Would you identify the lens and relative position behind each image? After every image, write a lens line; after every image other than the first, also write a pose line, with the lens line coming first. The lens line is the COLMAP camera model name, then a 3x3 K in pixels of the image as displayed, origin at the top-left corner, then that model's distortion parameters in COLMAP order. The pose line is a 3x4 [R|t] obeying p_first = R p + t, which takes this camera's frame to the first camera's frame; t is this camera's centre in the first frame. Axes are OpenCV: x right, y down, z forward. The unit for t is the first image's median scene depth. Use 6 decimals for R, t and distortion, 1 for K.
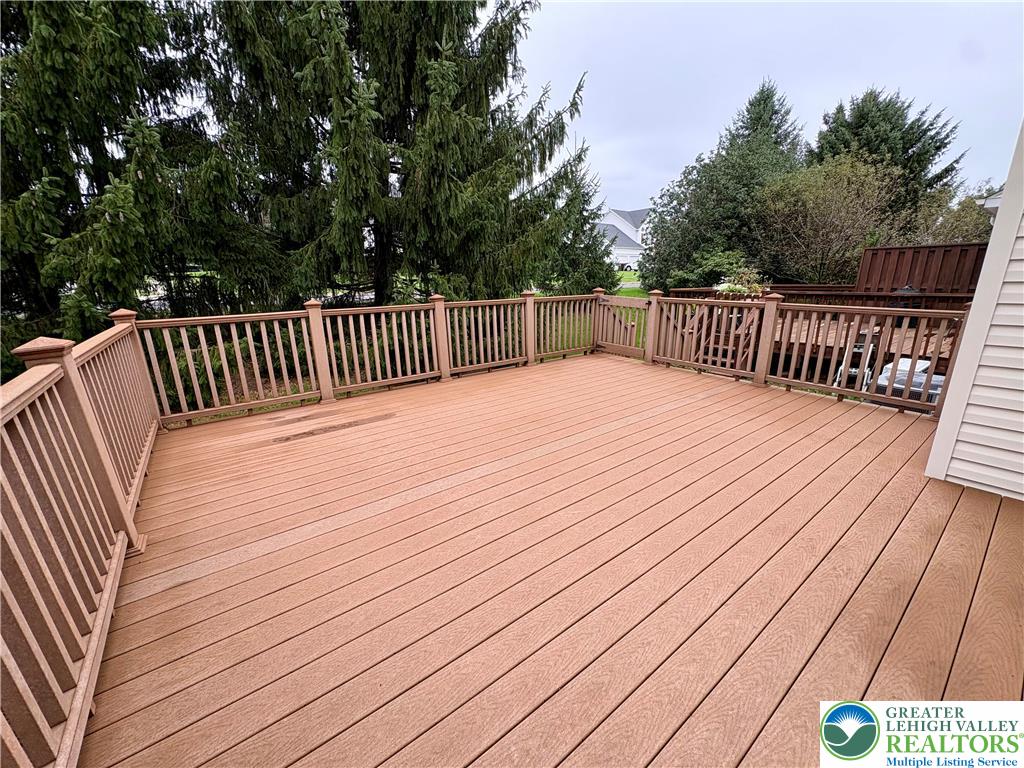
lens RADIAL K [[406.9, 0, 511.8], [0, 406.9, 382.2], [0, 0, 1]] dist [-0.000541, 0.000436]
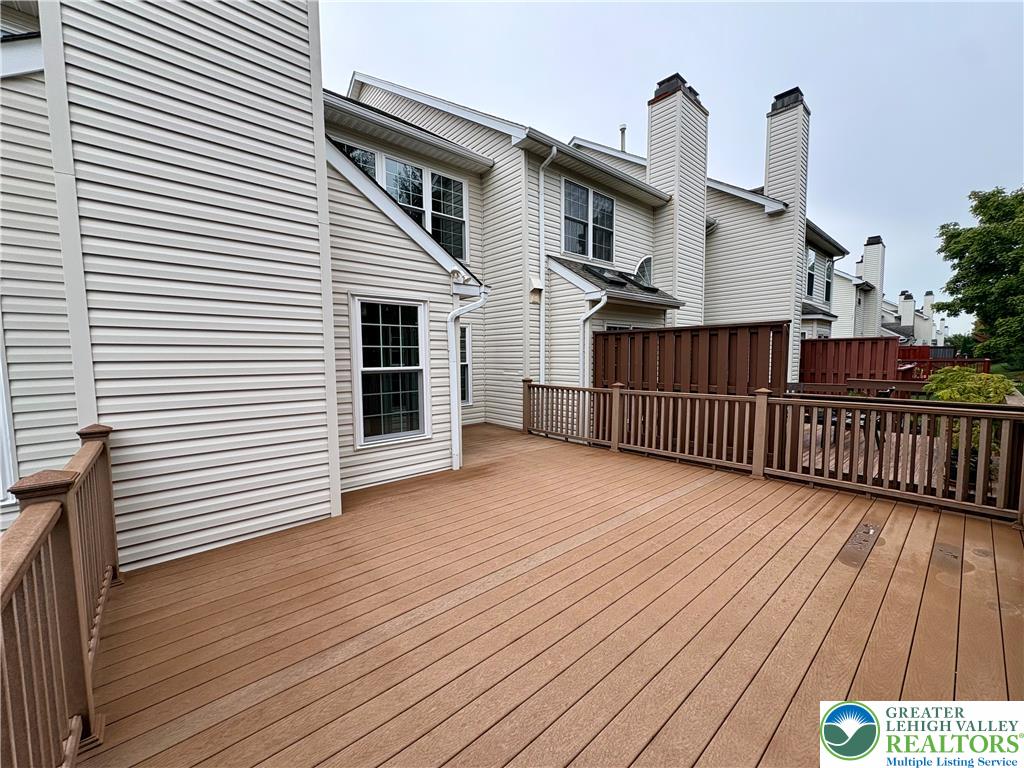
lens RADIAL K [[406.9, 0, 514.2], [0, 406.9, 384.7], [0, 0, 1]] dist [-0.000541, 0.000436]
pose [[-0.996374, 0.028997, -0.079983, 0.315458], [0.002193, 0.948565, 0.316574, -0.412780], [0.085049, 0.315251, -0.945190, 1.409193]]
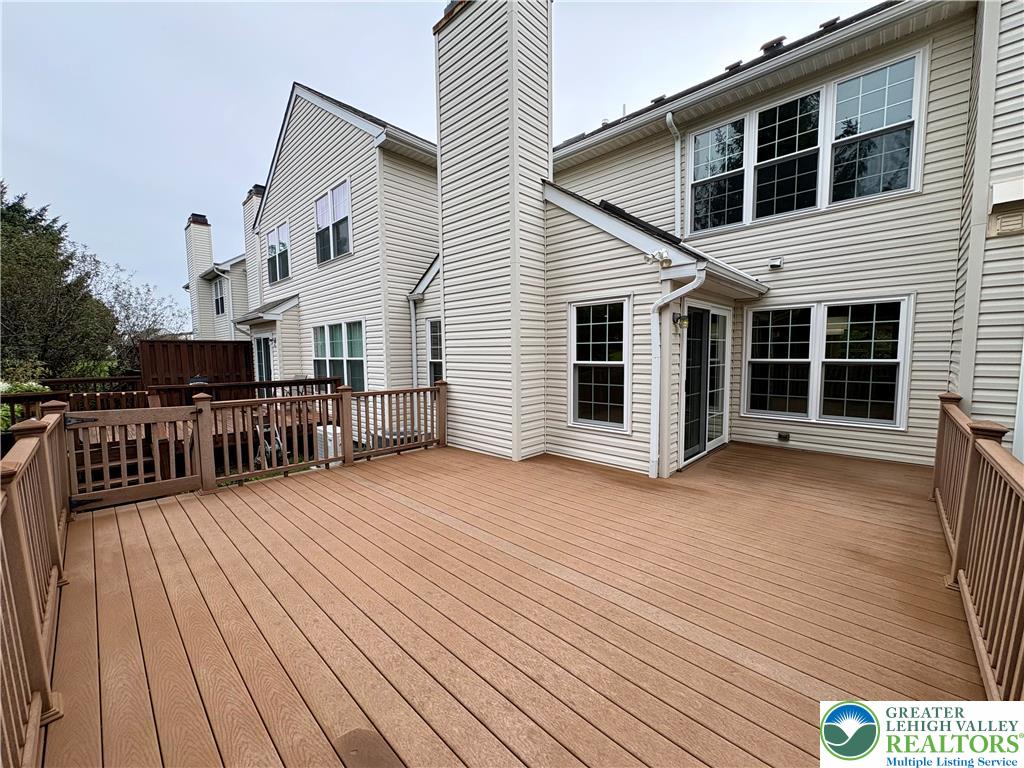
lens RADIAL K [[406.9, 0, 510.0], [0, 406.9, 386.5], [0, 0, 1]] dist [-0.000541, 0.000436]
pose [[-0.160467, -0.067617, 0.984722, -0.633261], [0.256472, 0.960527, 0.107749, -0.233641], [-0.953138, 0.269844, -0.136791, 0.752927]]
